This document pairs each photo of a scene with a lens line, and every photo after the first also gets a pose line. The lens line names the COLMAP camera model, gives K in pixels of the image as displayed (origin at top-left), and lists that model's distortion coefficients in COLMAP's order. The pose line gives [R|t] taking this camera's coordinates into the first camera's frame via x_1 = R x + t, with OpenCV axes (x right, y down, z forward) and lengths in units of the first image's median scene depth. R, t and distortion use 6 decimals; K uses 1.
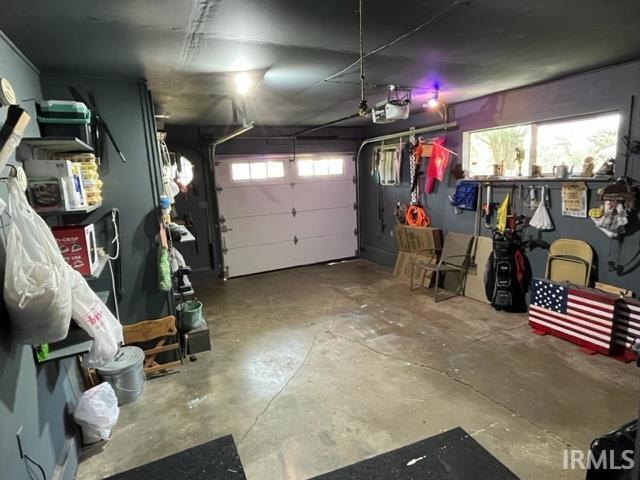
lens RADIAL K [[359.5, 0, 321.1], [0, 359.5, 239.0], [0, 0, 1]] dist [-0.002565, 0.000298]
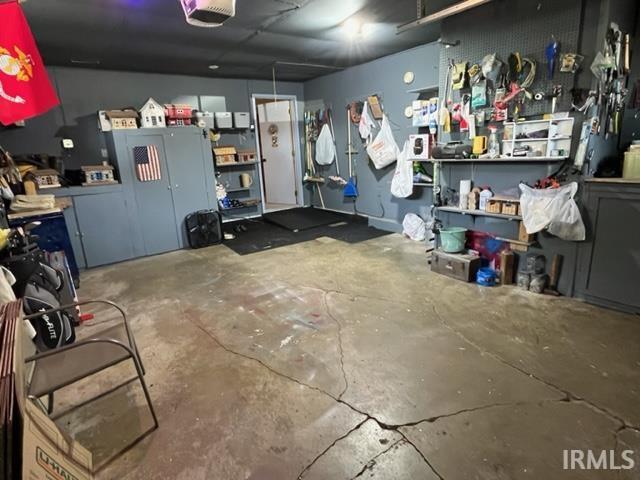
lens RADIAL K [[359.5, 0, 321.1], [0, 359.5, 239.0], [0, 0, 1]] dist [-0.002565, 0.000298]
pose [[-0.975868, 0.143642, -0.164466, 0.163816], [0.062918, 0.906203, 0.418135, -0.232065], [0.209102, 0.397696, -0.893372, 1.760238]]
